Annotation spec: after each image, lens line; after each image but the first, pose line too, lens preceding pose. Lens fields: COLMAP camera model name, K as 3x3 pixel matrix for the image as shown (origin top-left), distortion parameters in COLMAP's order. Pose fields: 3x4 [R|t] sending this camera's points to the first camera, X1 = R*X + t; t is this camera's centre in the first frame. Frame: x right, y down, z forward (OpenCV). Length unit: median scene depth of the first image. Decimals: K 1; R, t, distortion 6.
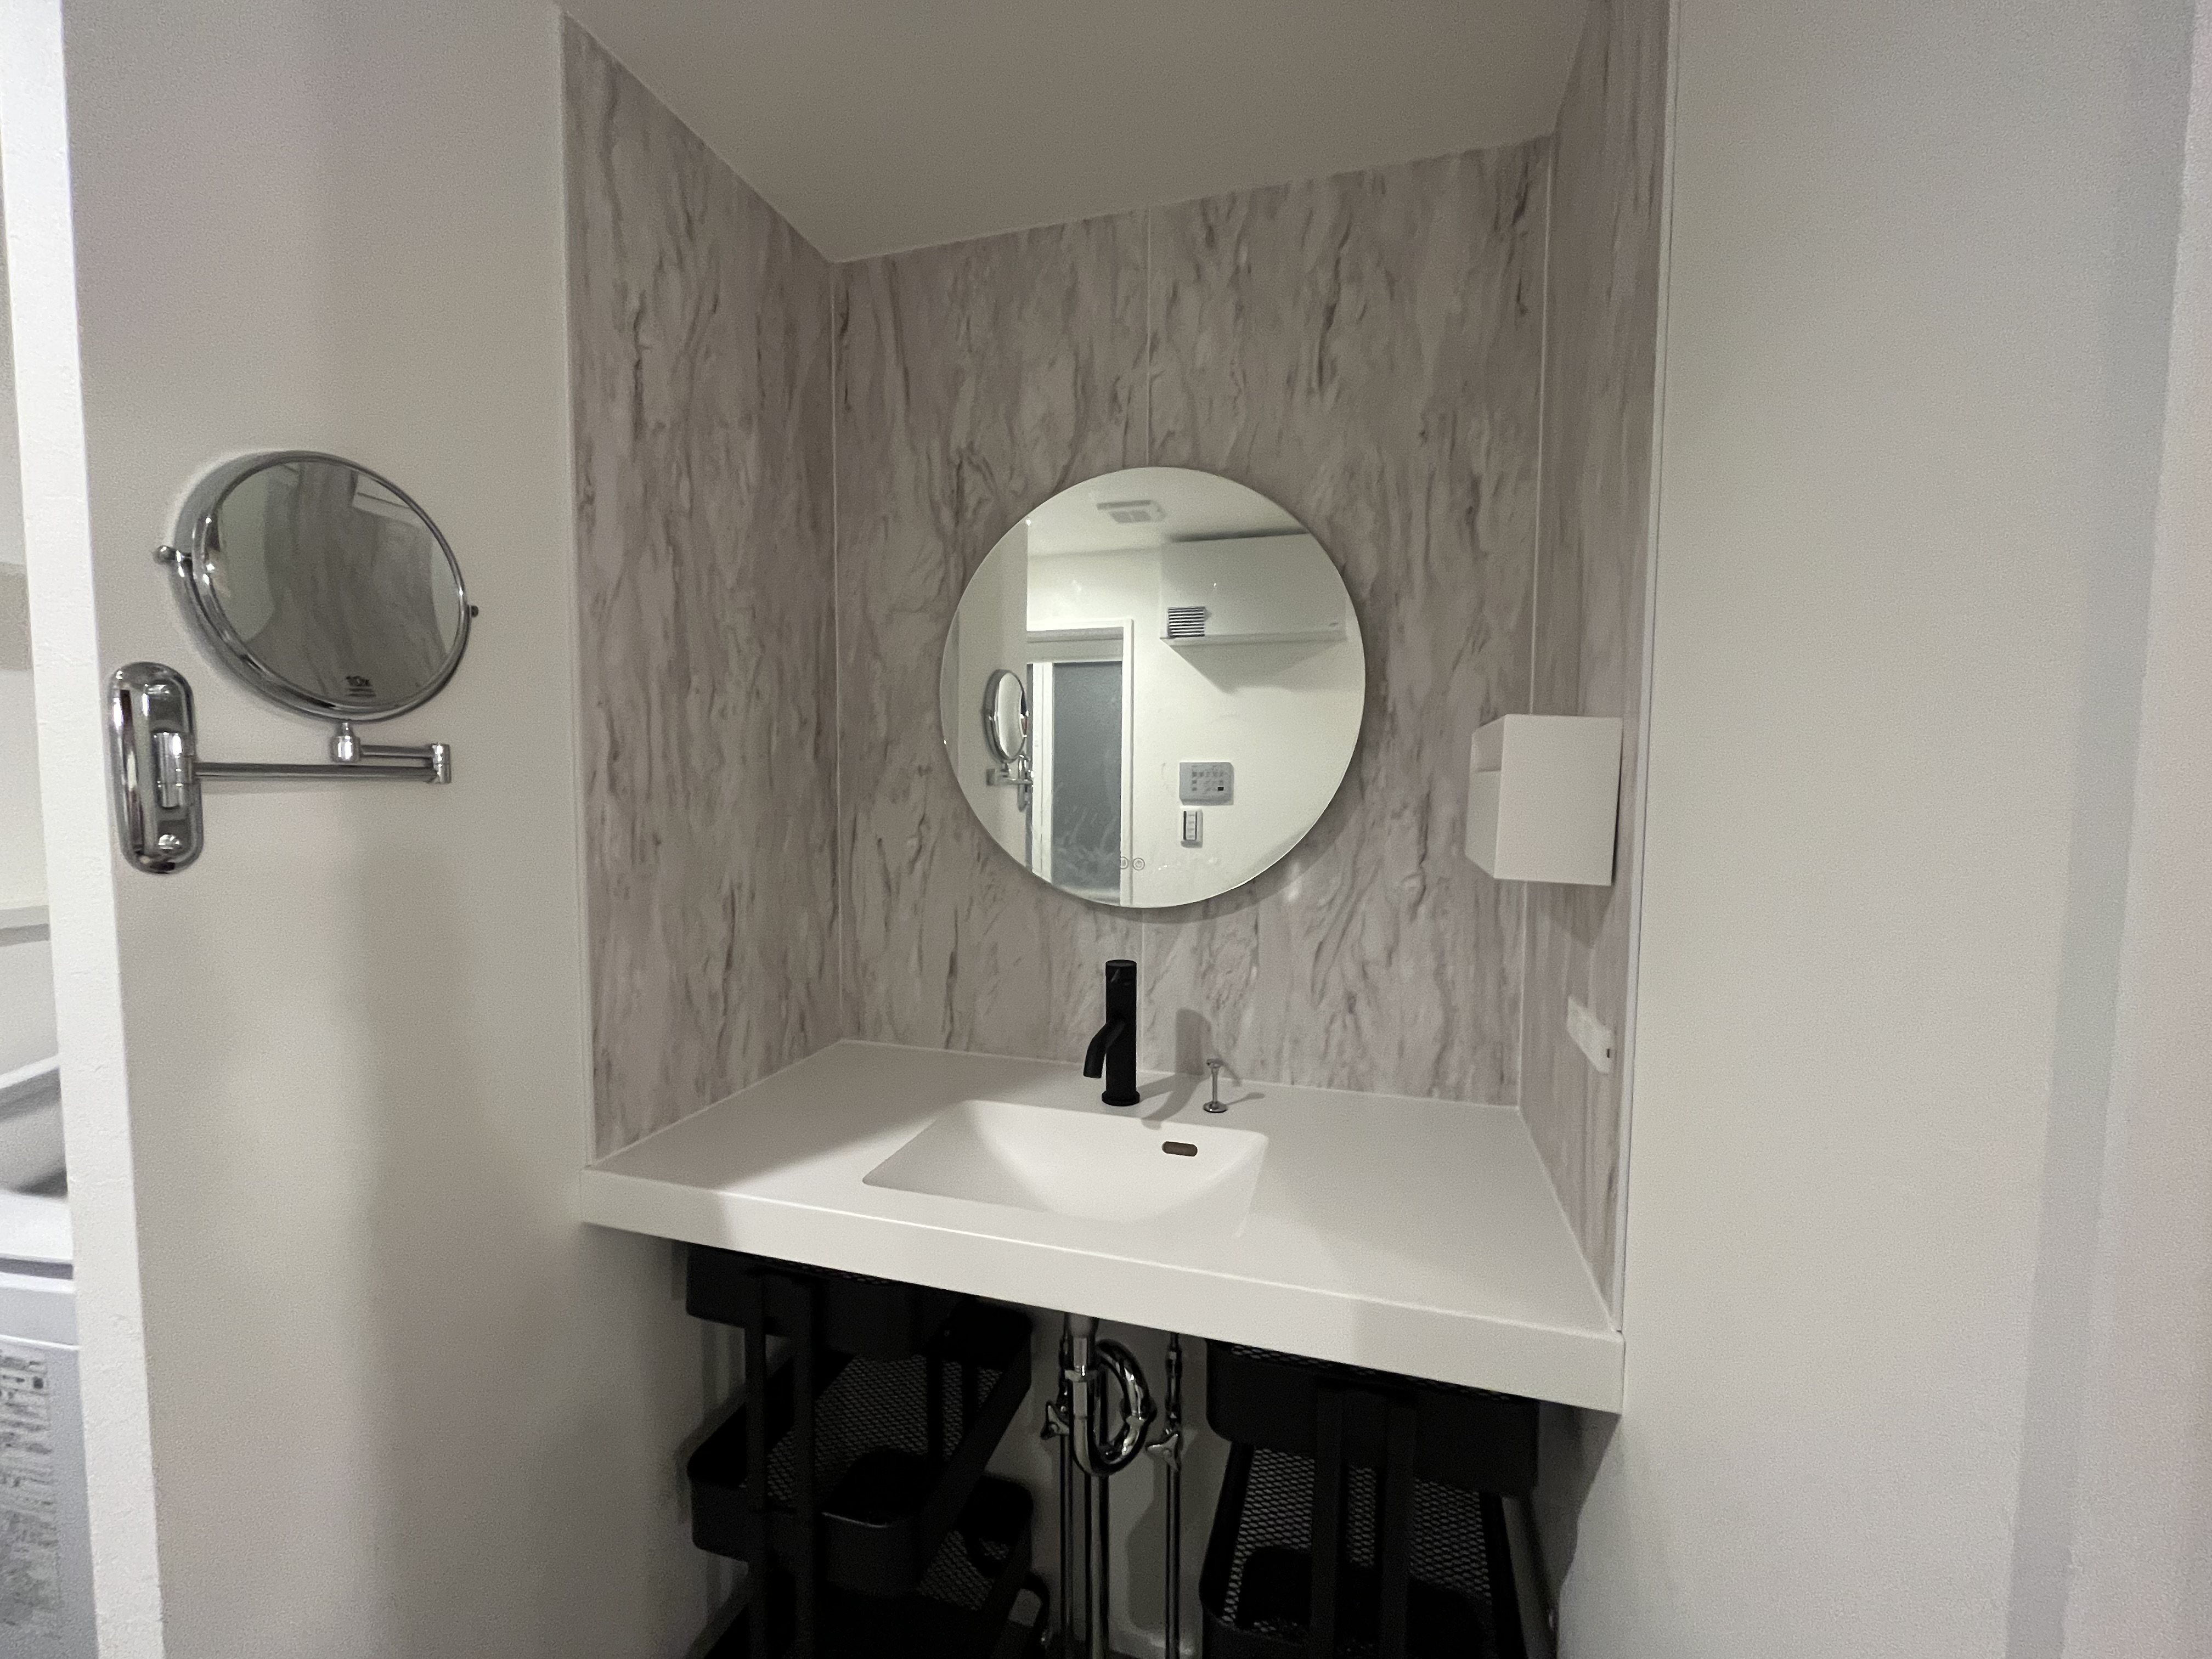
lens RADIAL K [[901.7, 0, 1102.0], [0, 901.7, 830.8], [0, 0, 1]] dist [-0.002232, -0.001322]
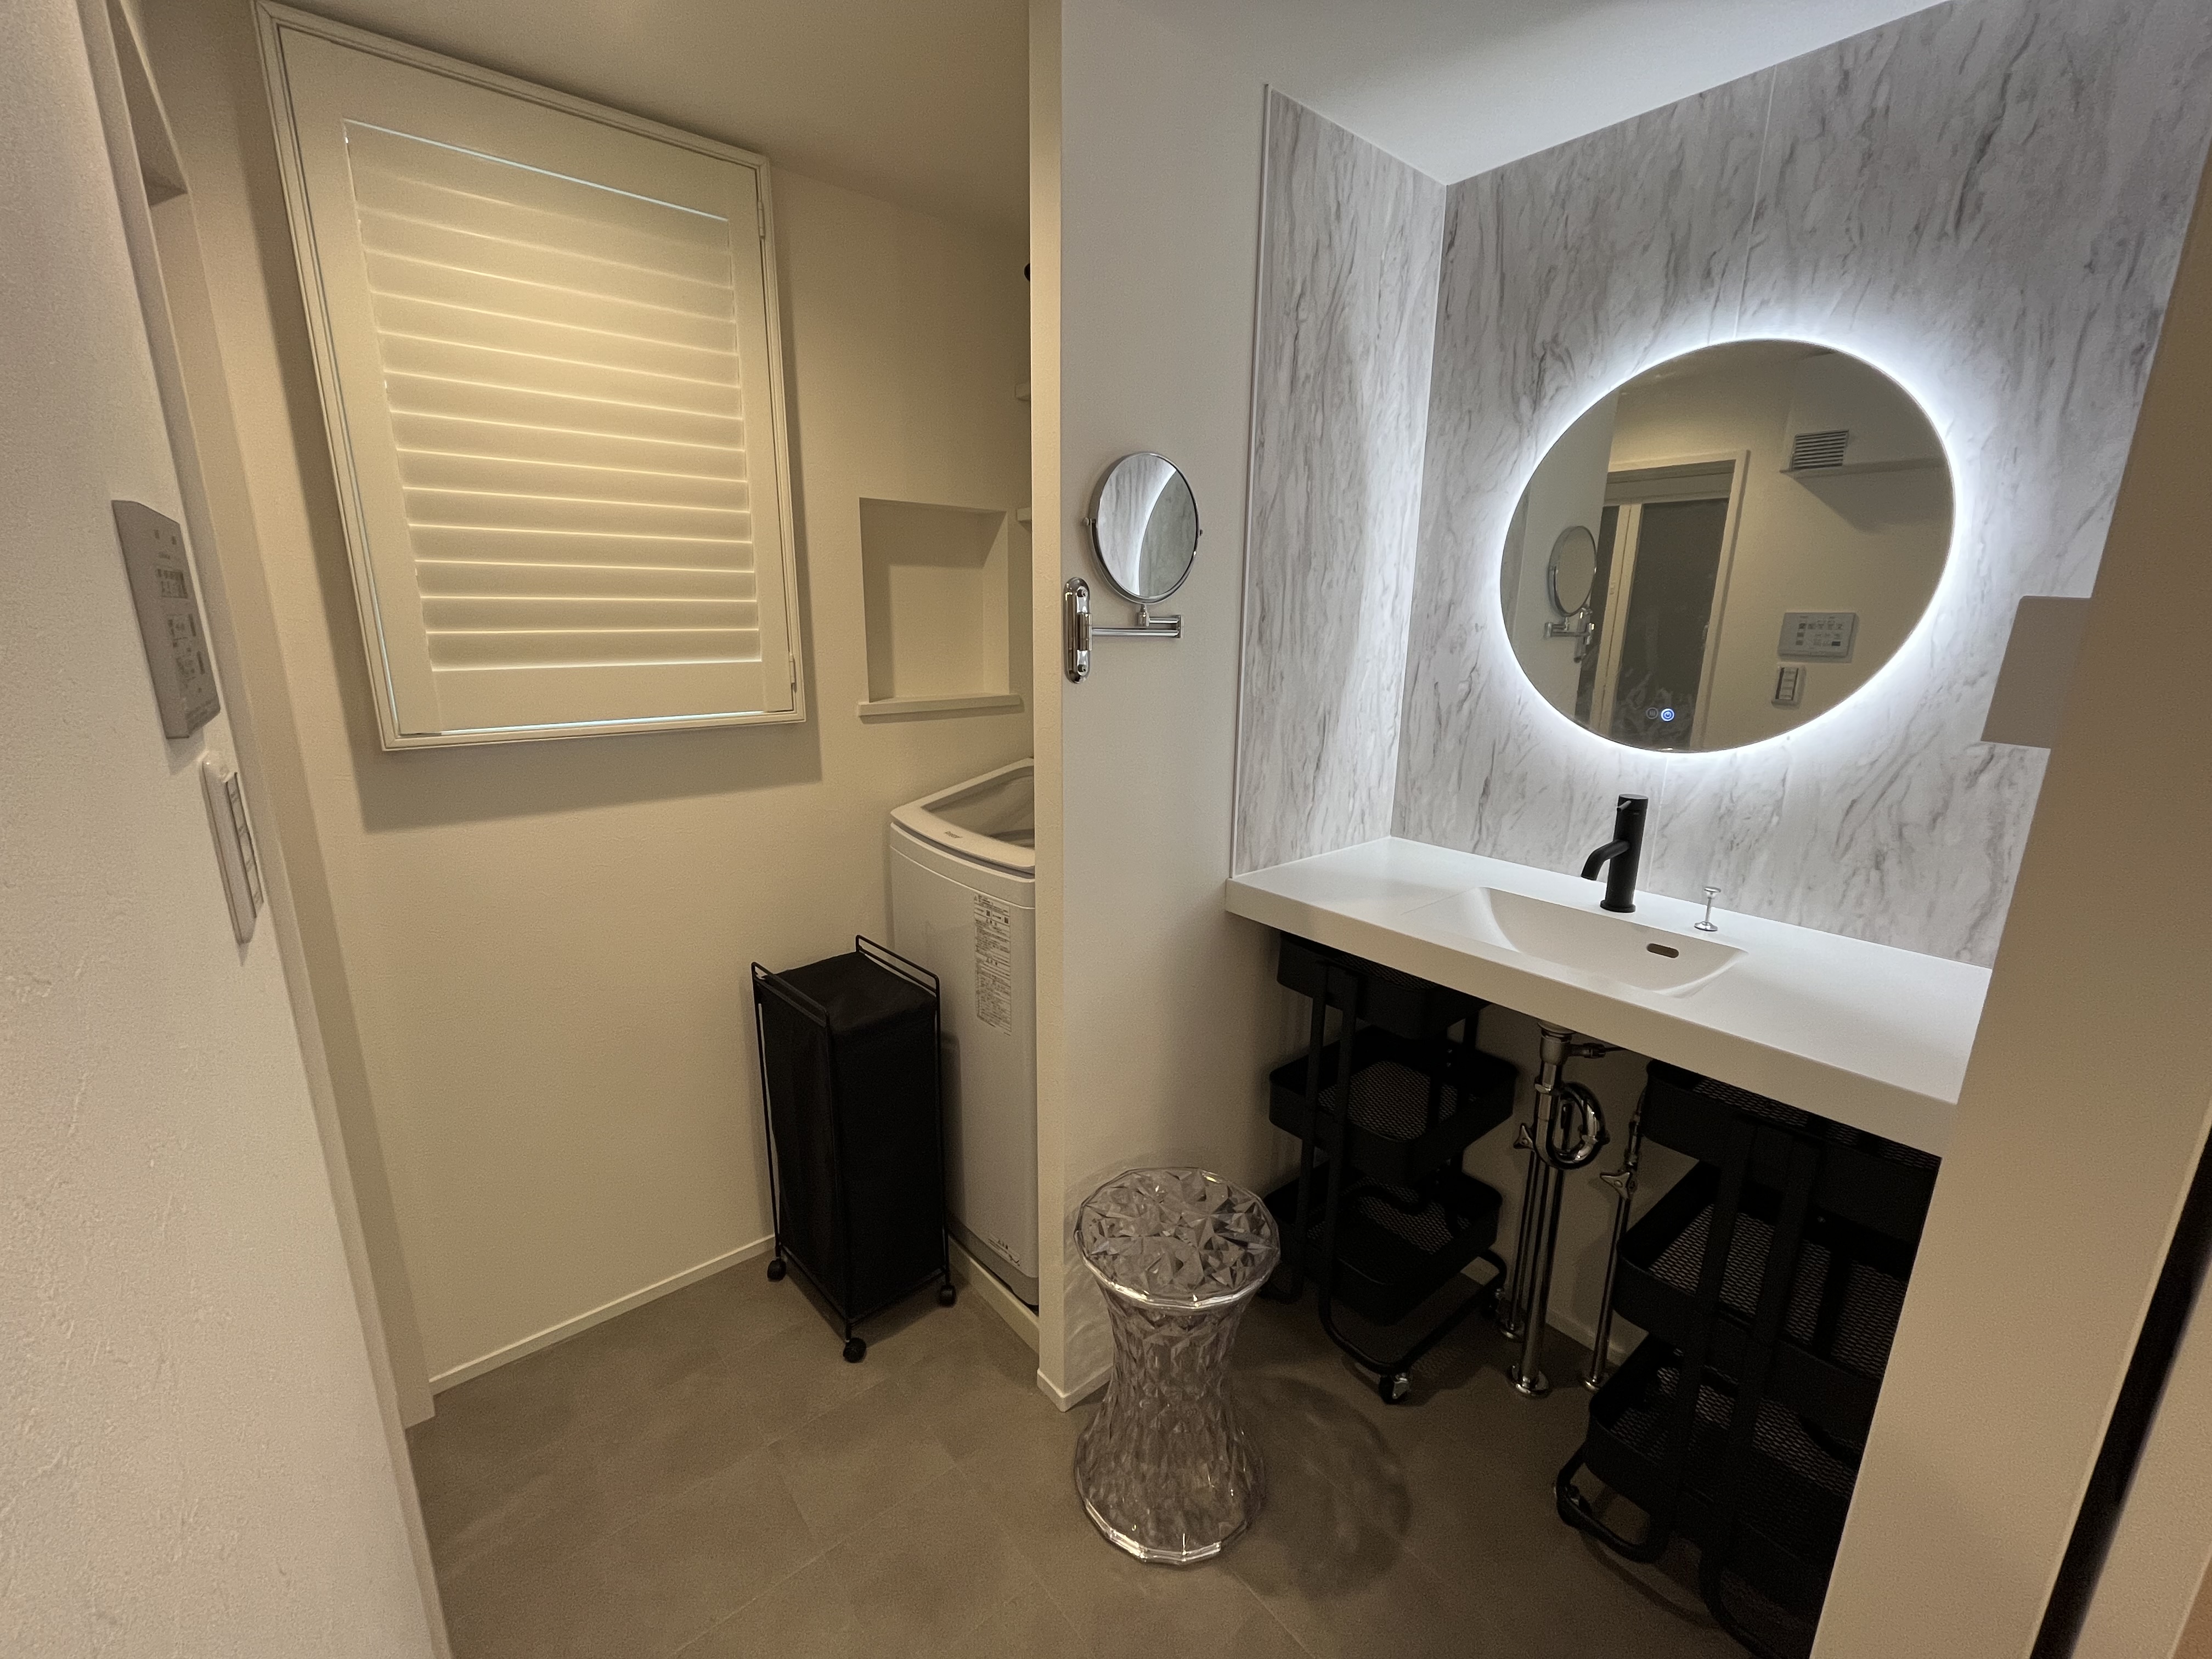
lens RADIAL K [[901.7, 0, 1102.0], [0, 901.7, 830.8], [0, 0, 1]] dist [-0.002232, -0.001322]
pose [[0.829512, 0.134883, -0.541955, 0.087125], [-0.038877, 0.981989, 0.184895, -0.002340], [0.557134, -0.132303, 0.819816, -0.366152]]
